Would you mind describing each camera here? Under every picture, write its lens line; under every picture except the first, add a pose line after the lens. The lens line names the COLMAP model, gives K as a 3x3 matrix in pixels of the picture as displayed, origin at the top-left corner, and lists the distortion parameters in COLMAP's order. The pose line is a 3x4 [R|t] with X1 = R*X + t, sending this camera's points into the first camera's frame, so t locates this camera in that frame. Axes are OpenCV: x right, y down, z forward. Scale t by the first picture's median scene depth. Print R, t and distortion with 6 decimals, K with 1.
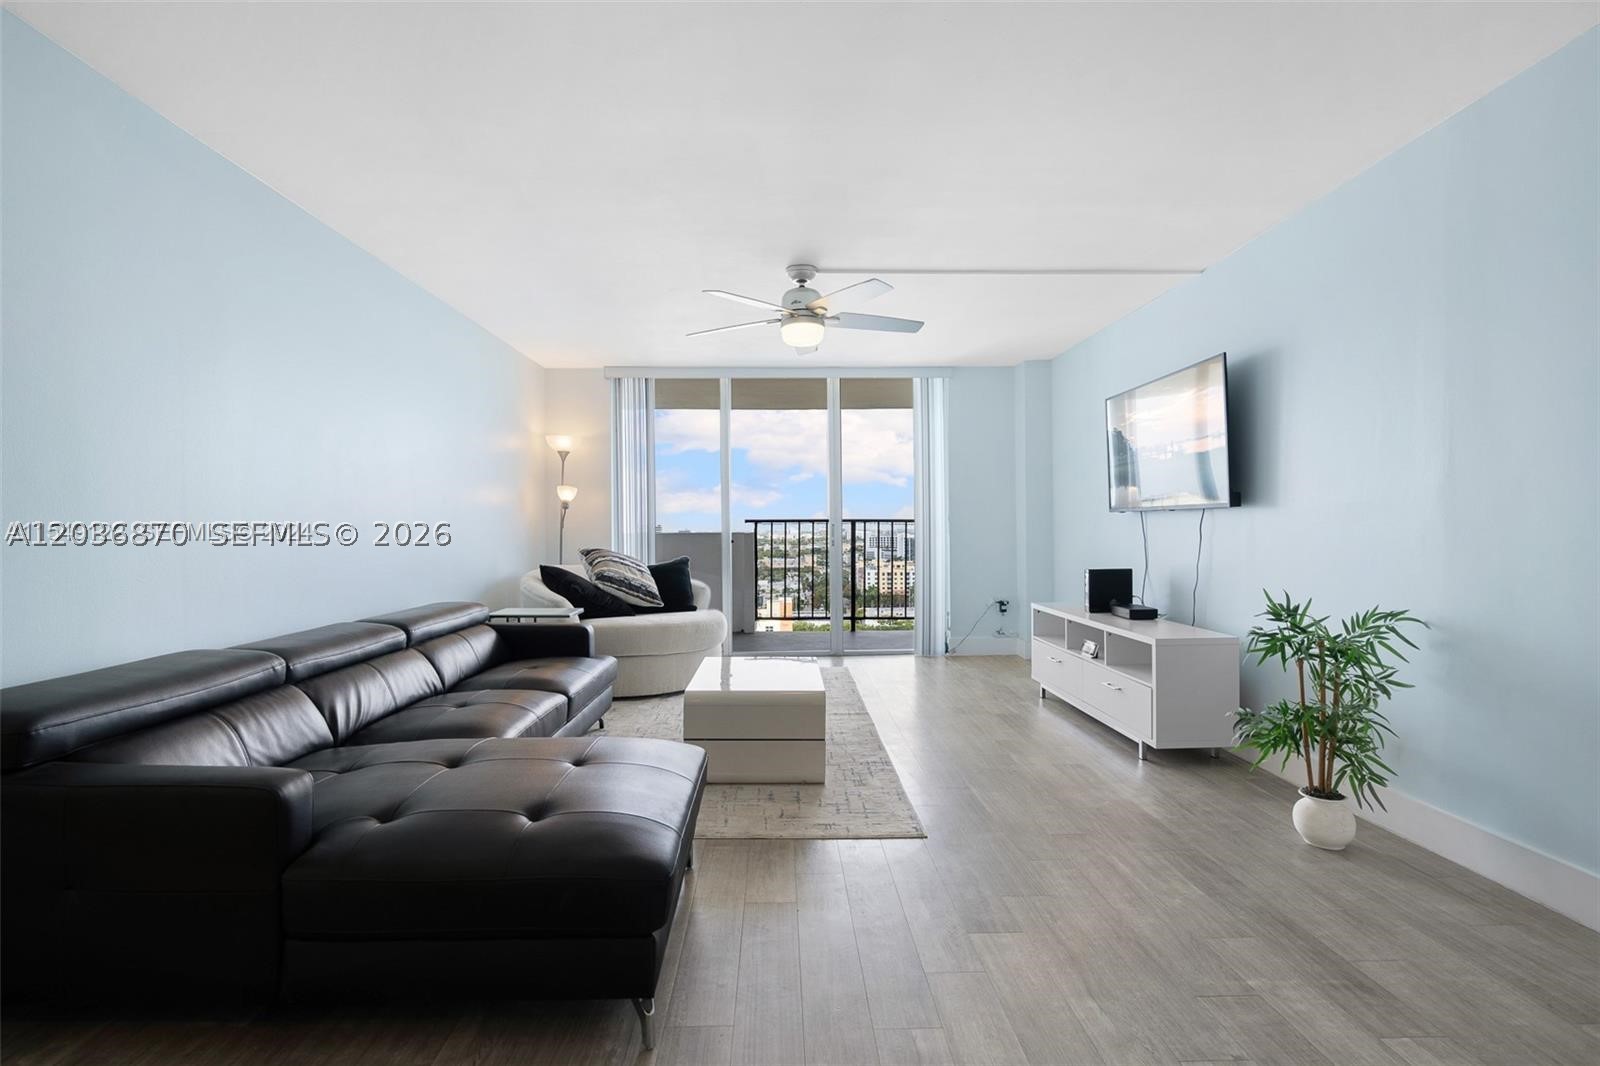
lens RADIAL K [[727.0, 0, 794.0], [0, 727.0, 527.9], [0, 0, 1]] dist [-0.004223, 0.000406]
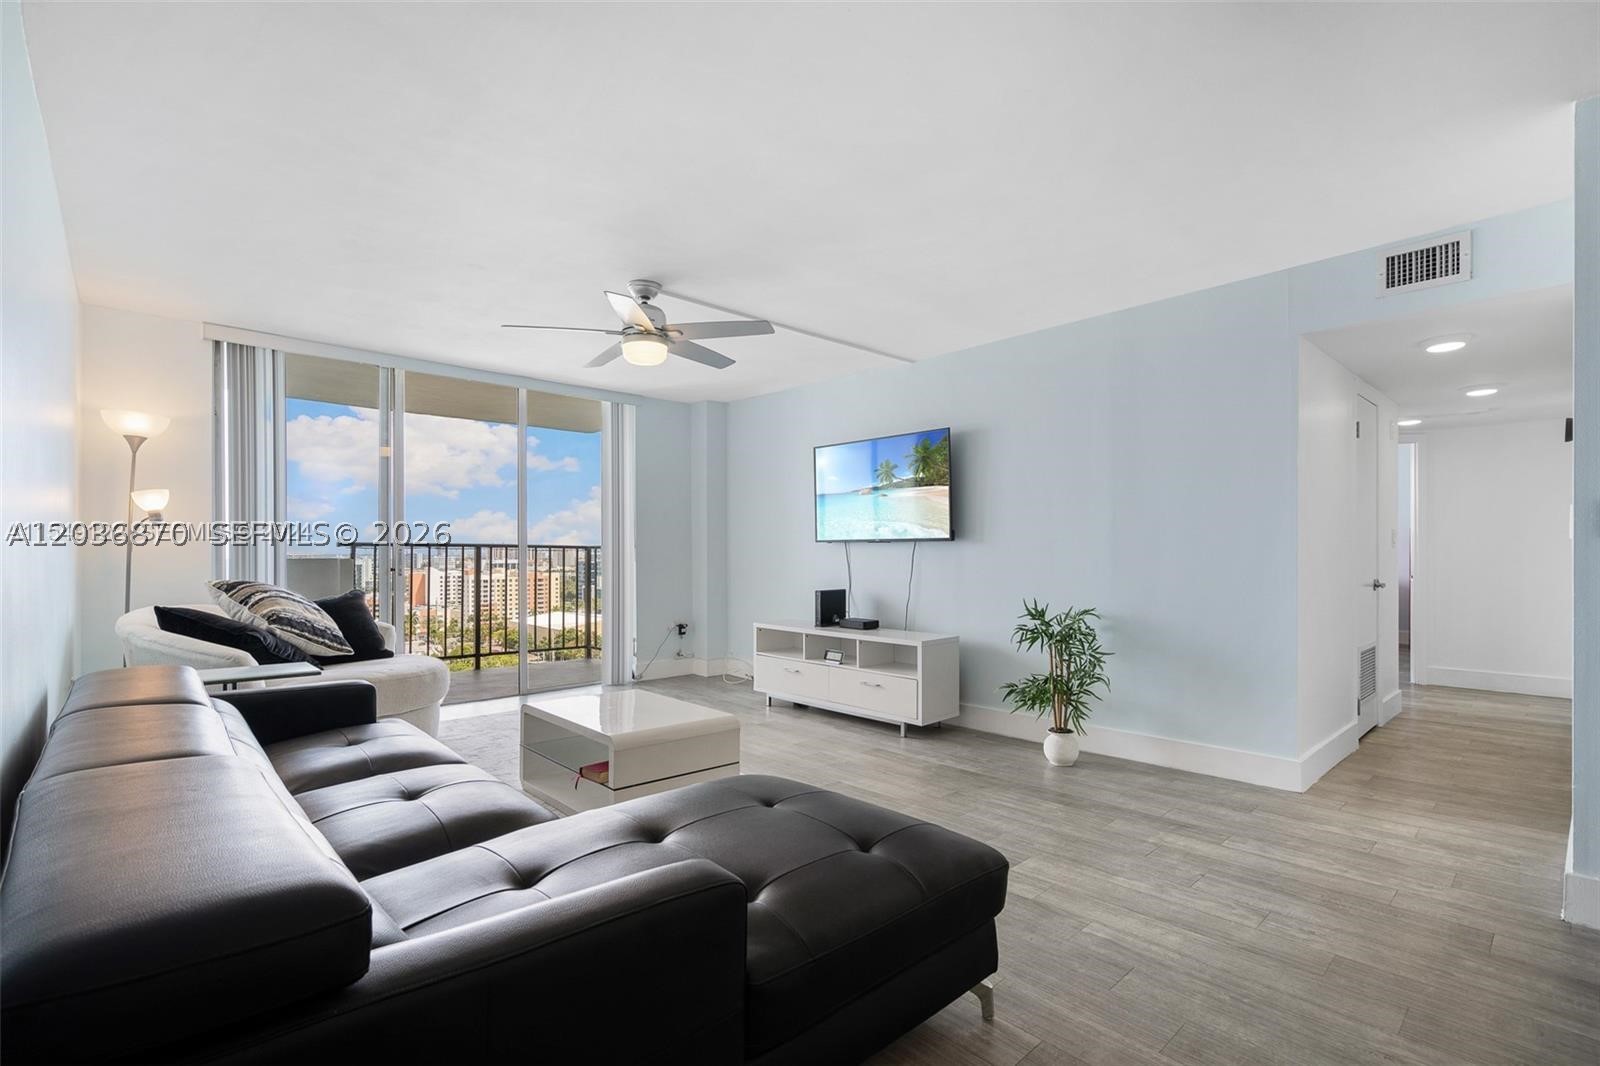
lens RADIAL K [[734.3, 0, 806.6], [0, 734.3, 548.5], [0, 0, 1]] dist [-0.003502, 0.000059]
pose [[0.745817, 0.011663, 0.666049, -0.459401], [-0.006446, 0.999926, -0.010291, 0.000722], [-0.666120, 0.003382, 0.745837, 0.131268]]
